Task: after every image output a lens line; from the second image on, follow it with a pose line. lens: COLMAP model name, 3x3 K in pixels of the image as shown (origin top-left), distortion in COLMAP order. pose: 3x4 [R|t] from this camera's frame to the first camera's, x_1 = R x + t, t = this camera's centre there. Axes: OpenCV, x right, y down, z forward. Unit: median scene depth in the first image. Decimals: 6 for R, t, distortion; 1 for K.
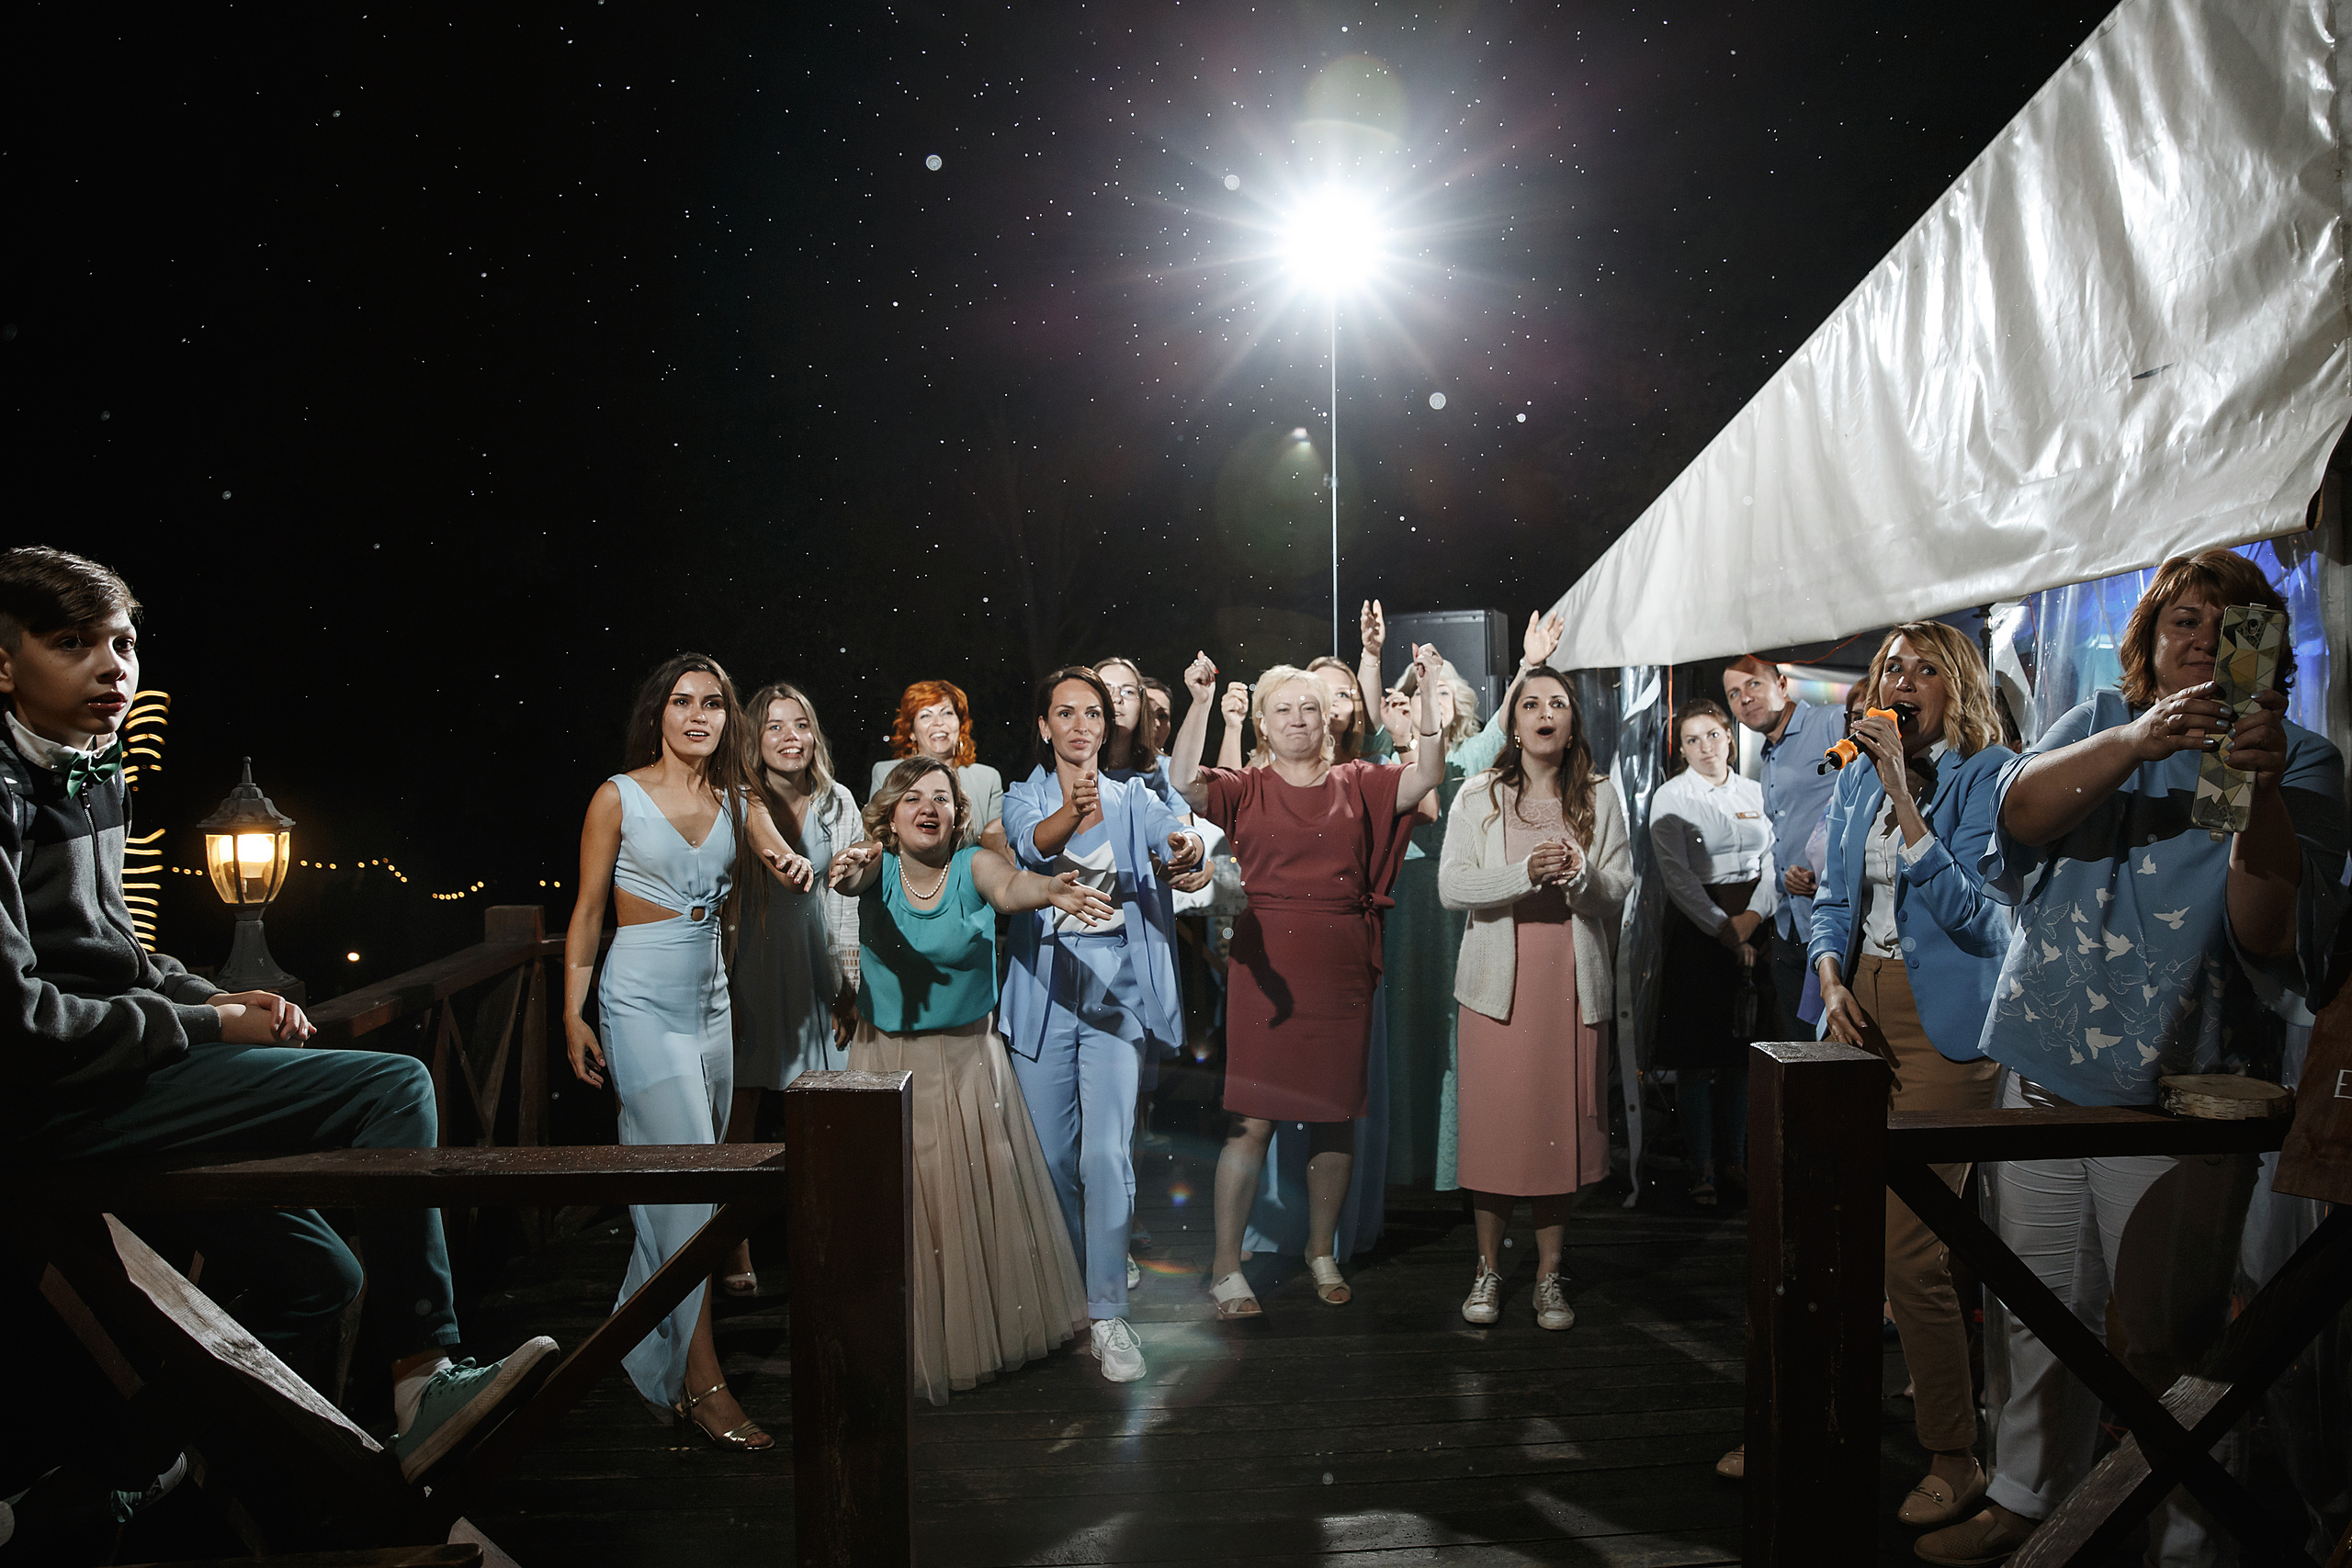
lens RADIAL K [[1849.4, 0, 1248.2], [0, 1849.4, 763.8], [0, 0, 1]] dist [-0.066709, 0.104275]
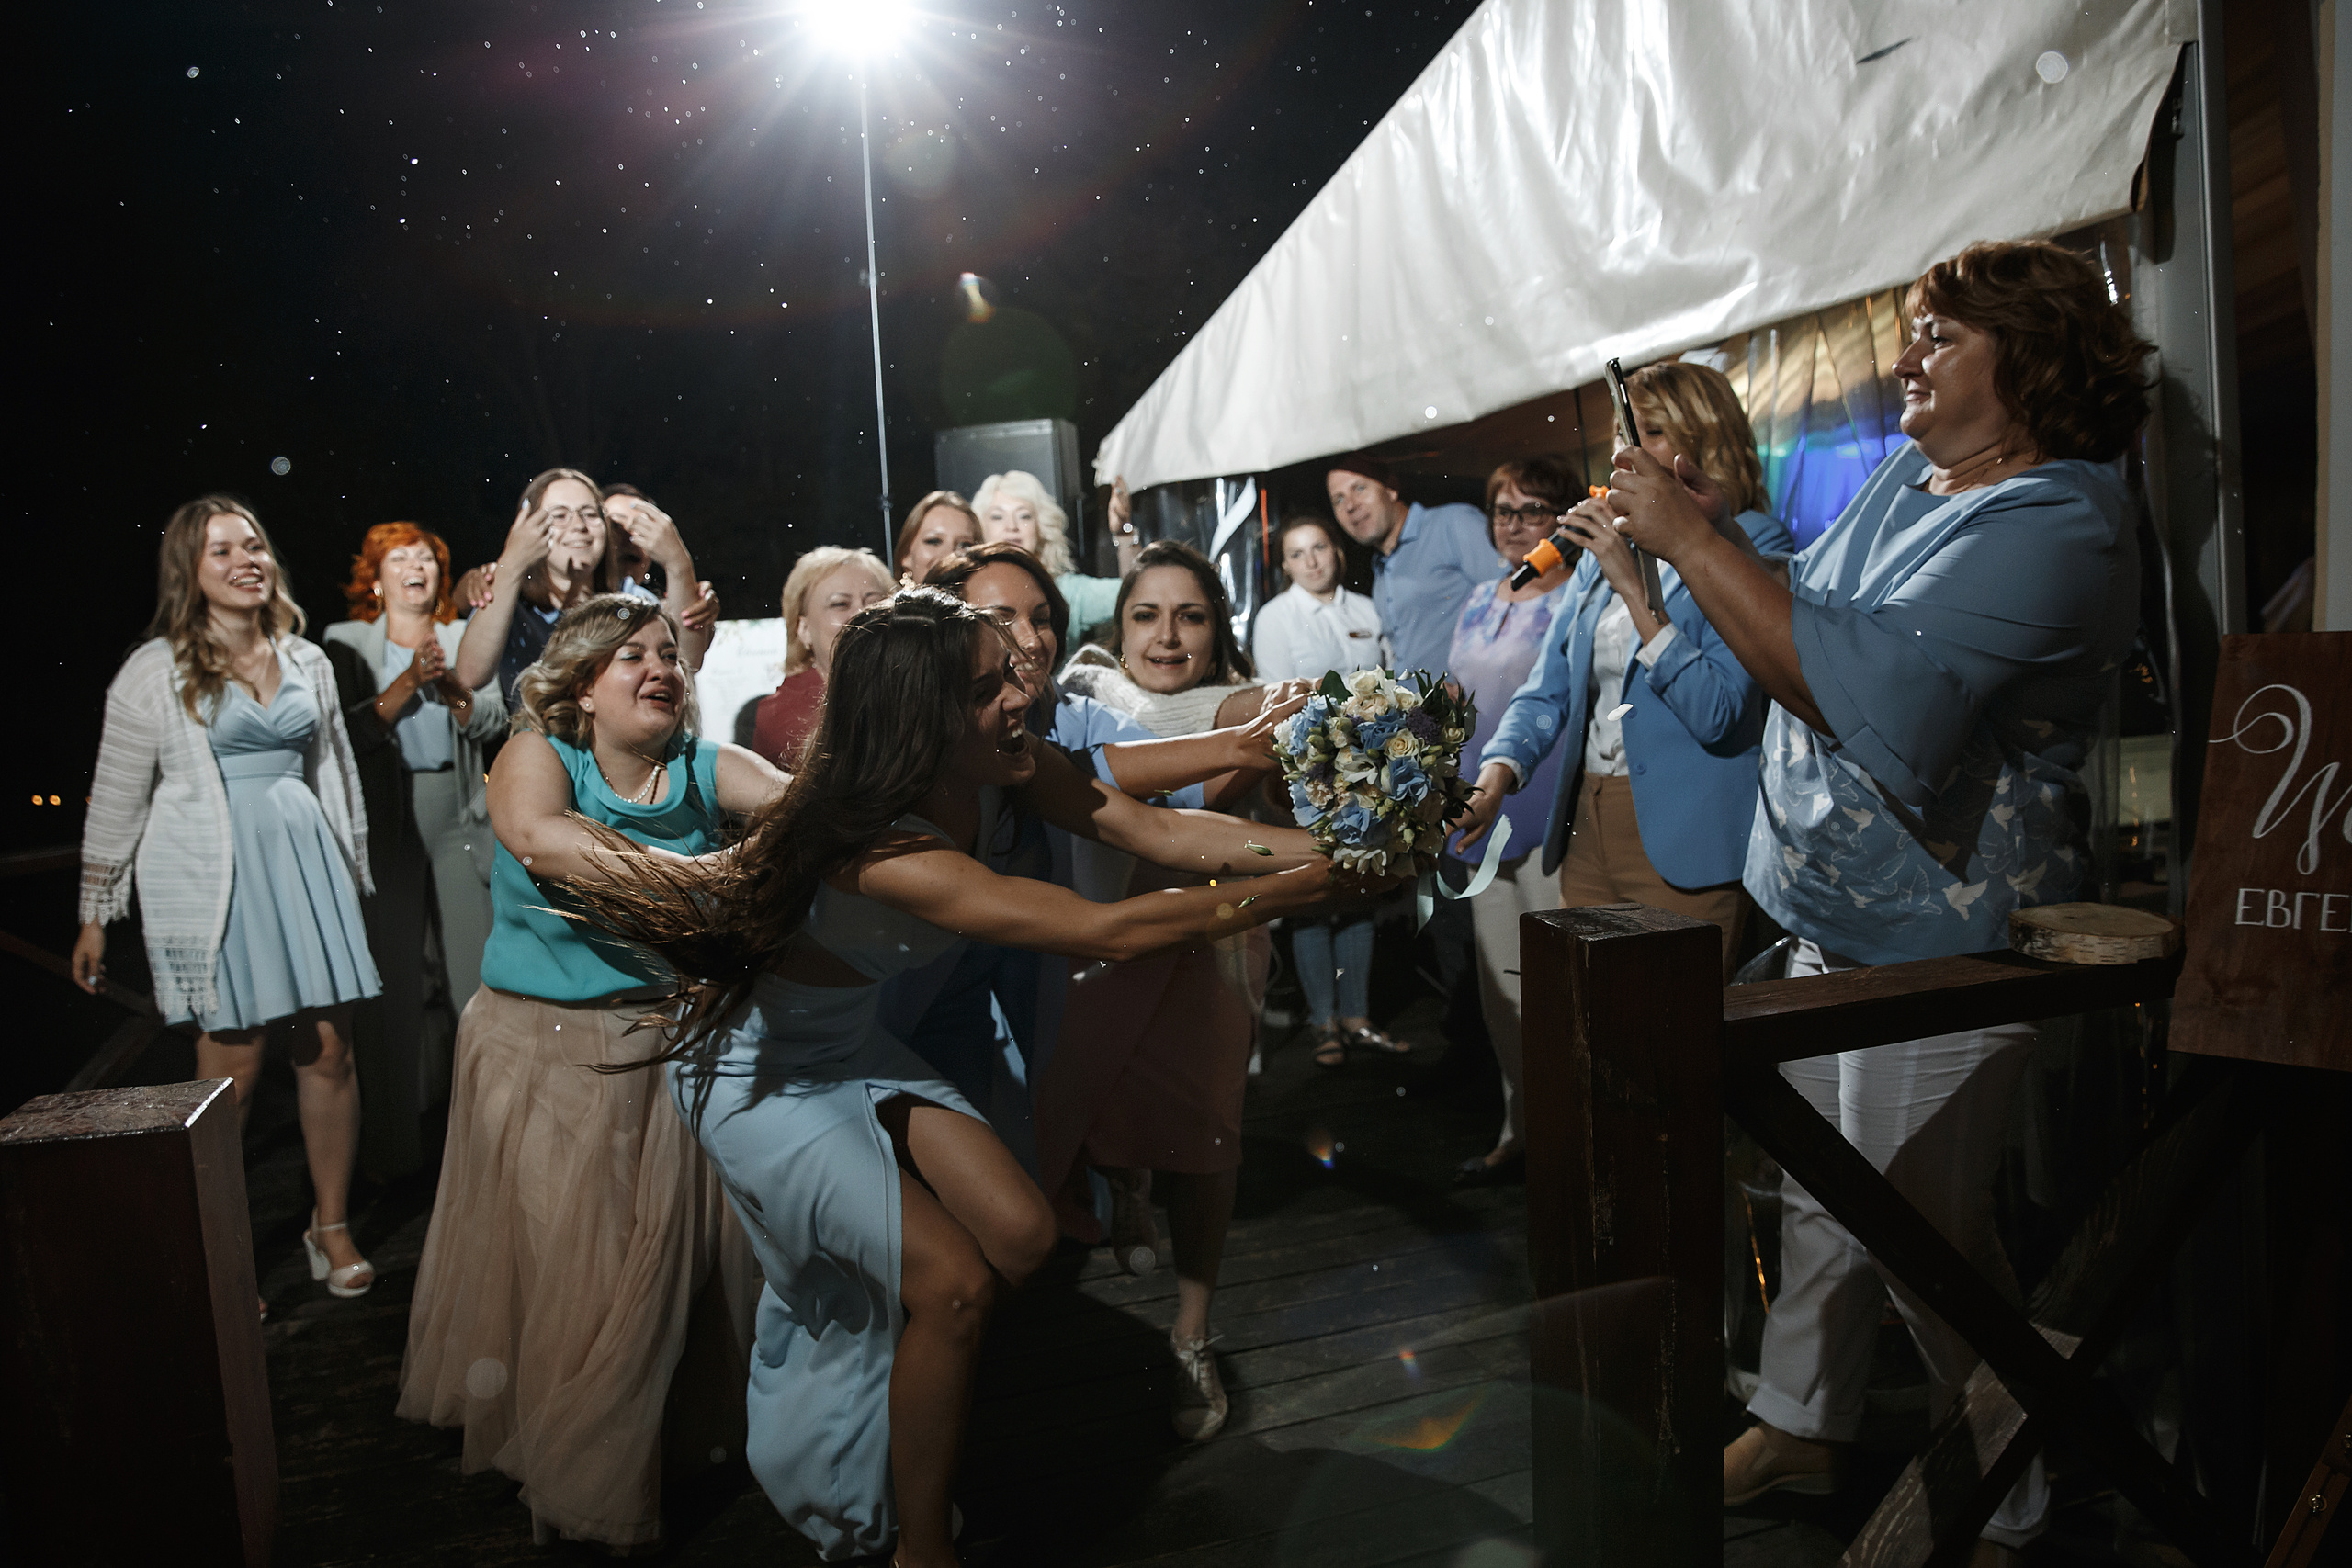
lens RADIAL K [[1698.5, 0, 1243.6], [0, 1698.5, 829.5], [0, 0, 1]] dist [-0.114379, 0.082980]
pose [[0.967436, -0.070705, 0.243039, 0.011910], [0.041653, 0.991574, 0.122665, 0.026167], [-0.249664, -0.108547, 0.962229, 0.294219]]
